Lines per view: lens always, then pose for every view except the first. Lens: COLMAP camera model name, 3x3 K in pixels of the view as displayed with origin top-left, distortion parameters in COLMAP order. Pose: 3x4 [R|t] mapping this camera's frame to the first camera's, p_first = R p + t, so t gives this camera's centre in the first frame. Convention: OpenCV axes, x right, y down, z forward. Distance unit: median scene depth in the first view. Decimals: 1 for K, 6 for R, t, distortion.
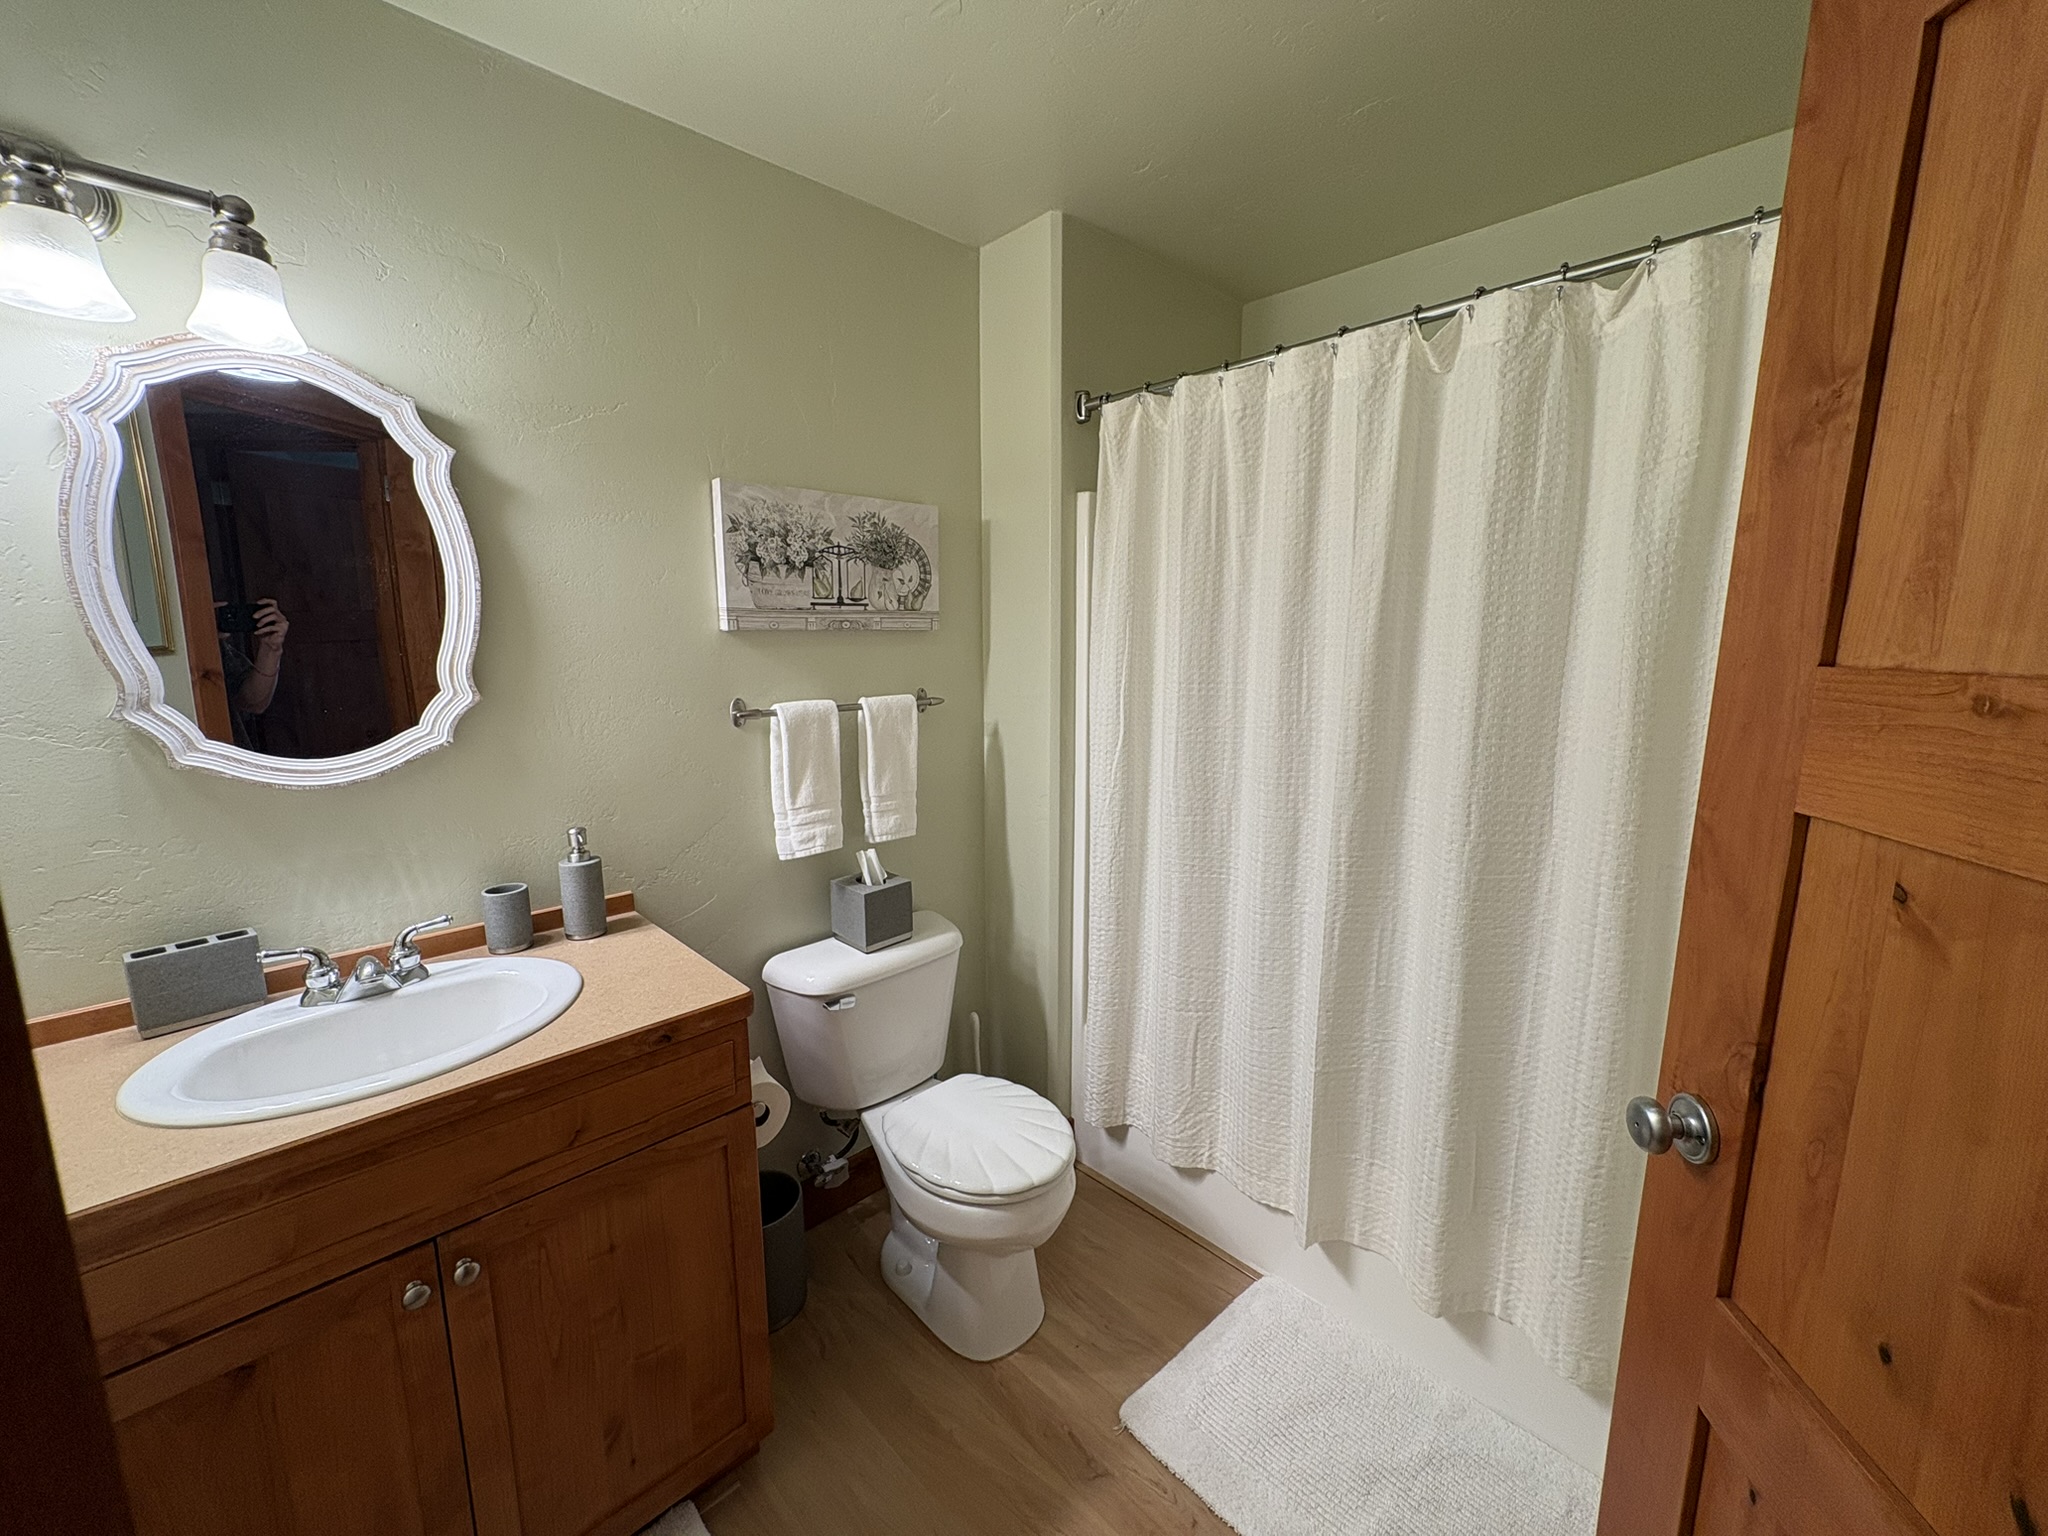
lens RADIAL K [[821.0, 0, 1020.3], [0, 821.0, 764.9], [0, 0, 1]] dist [0.001481, 0.000085]
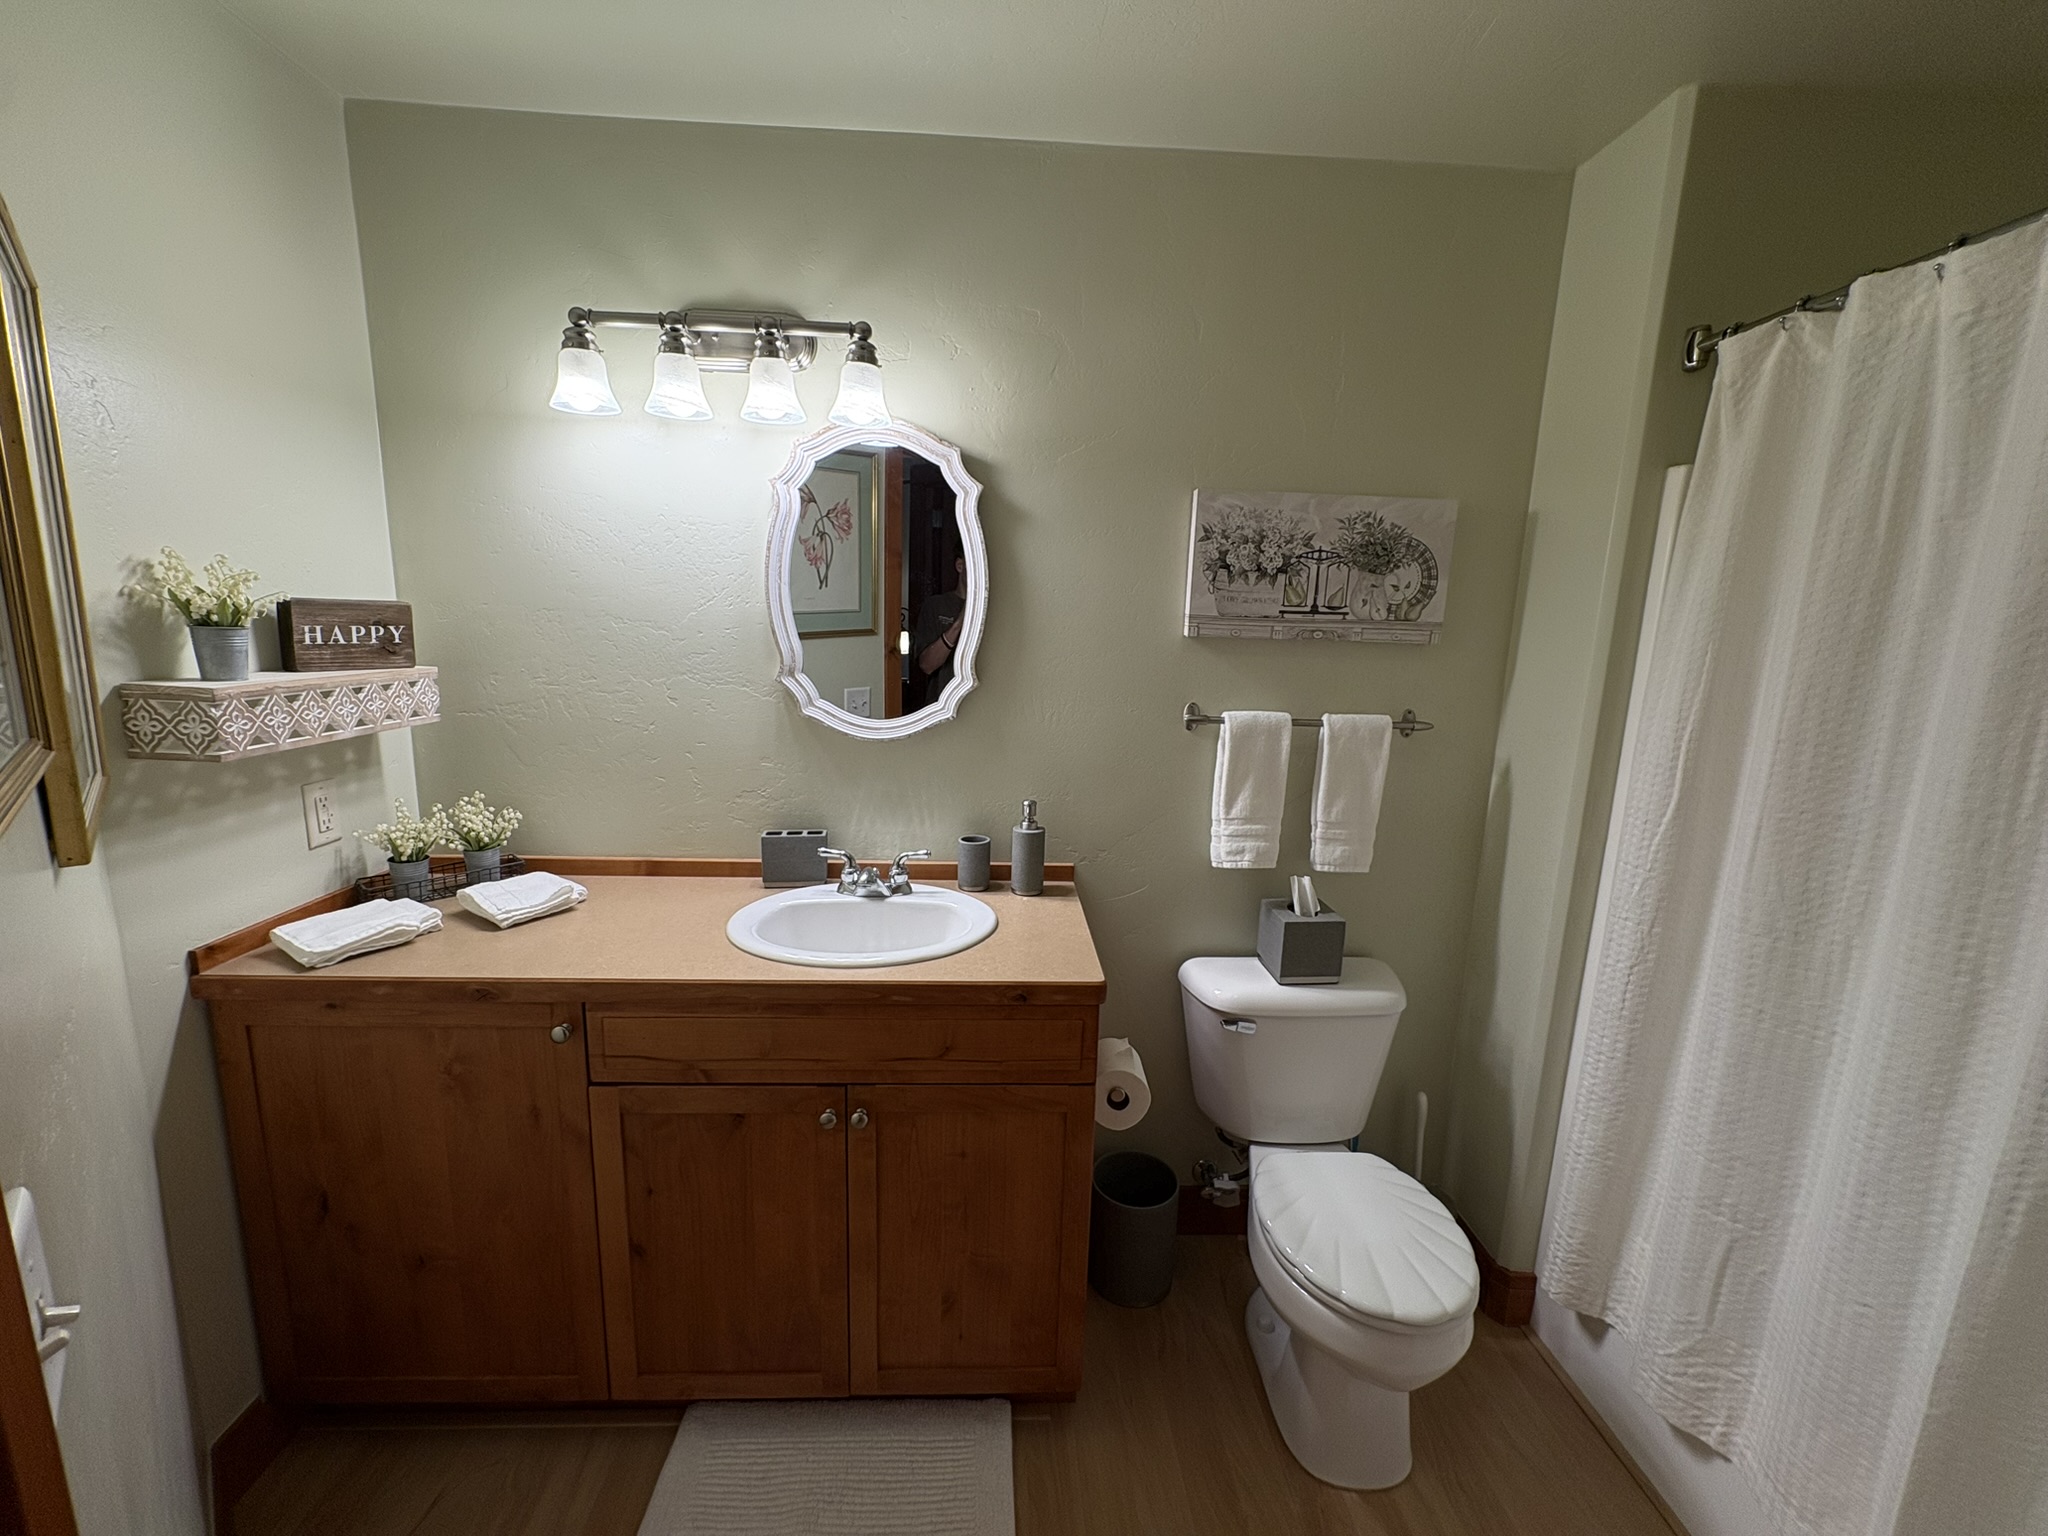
lens RADIAL K [[821.0, 0, 1020.3], [0, 821.0, 764.9], [0, 0, 1]] dist [0.001481, 0.000085]
pose [[0.747559, 0.143195, -0.648576, 0.173992], [-0.138947, 0.988593, 0.058113, -0.034072], [0.649499, 0.046675, 0.758929, 0.084865]]
